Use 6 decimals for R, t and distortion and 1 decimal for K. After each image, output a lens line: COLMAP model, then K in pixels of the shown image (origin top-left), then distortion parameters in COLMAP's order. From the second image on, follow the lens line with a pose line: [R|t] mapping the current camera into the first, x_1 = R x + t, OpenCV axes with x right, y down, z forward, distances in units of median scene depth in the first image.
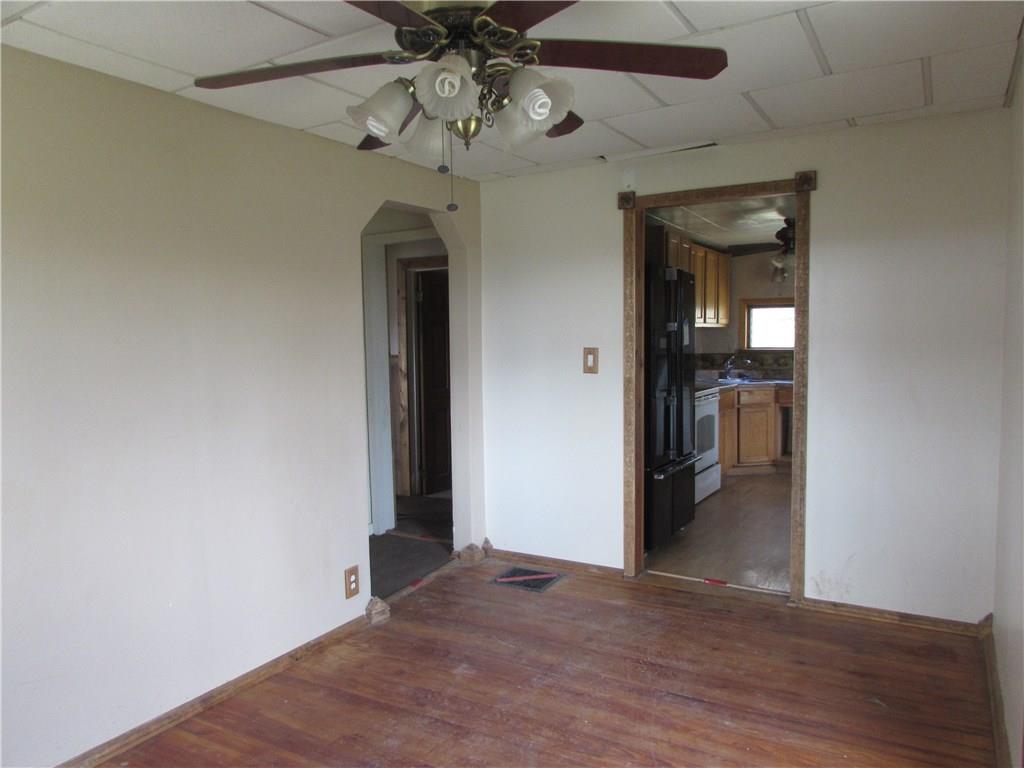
lens RADIAL K [[714.6, 0, 516.2], [0, 714.6, 384.4], [0, 0, 1]] dist [-0.010967, 0.001406]
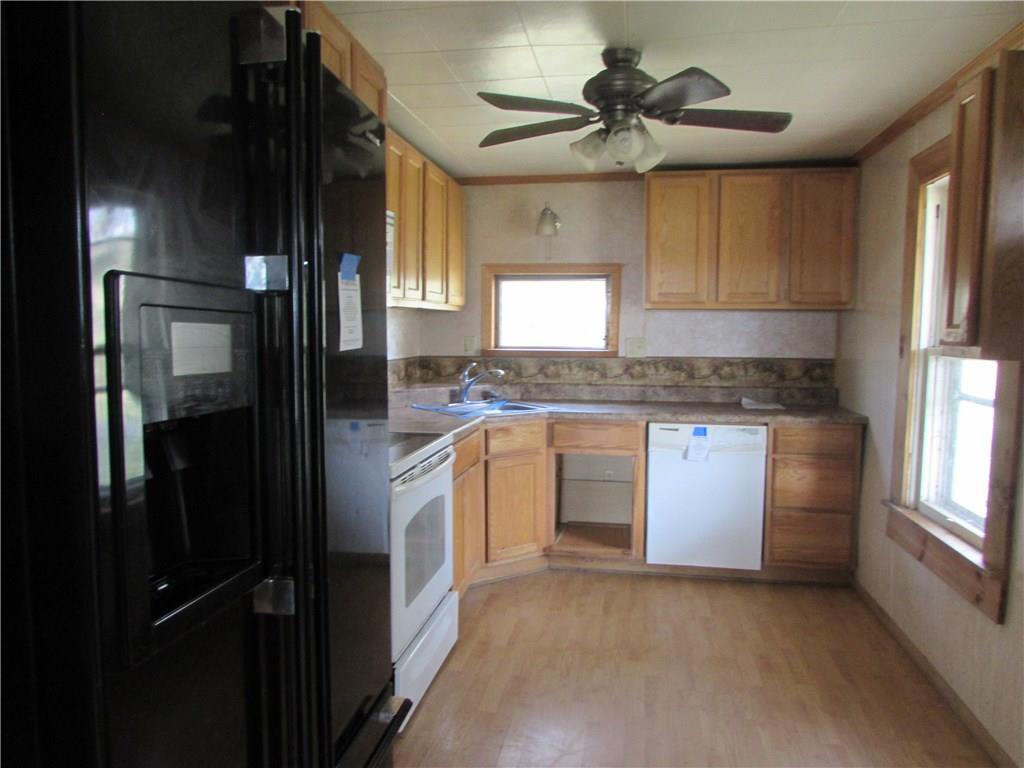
lens RADIAL K [[714.6, 0, 513.0], [0, 714.6, 384.0], [0, 0, 1]] dist [-0.010967, 0.001406]
pose [[0.930702, -0.012321, 0.365571, 0.129056], [0.006942, 0.999847, 0.016025, -0.031979], [-0.365713, -0.012377, 0.930645, 0.474325]]
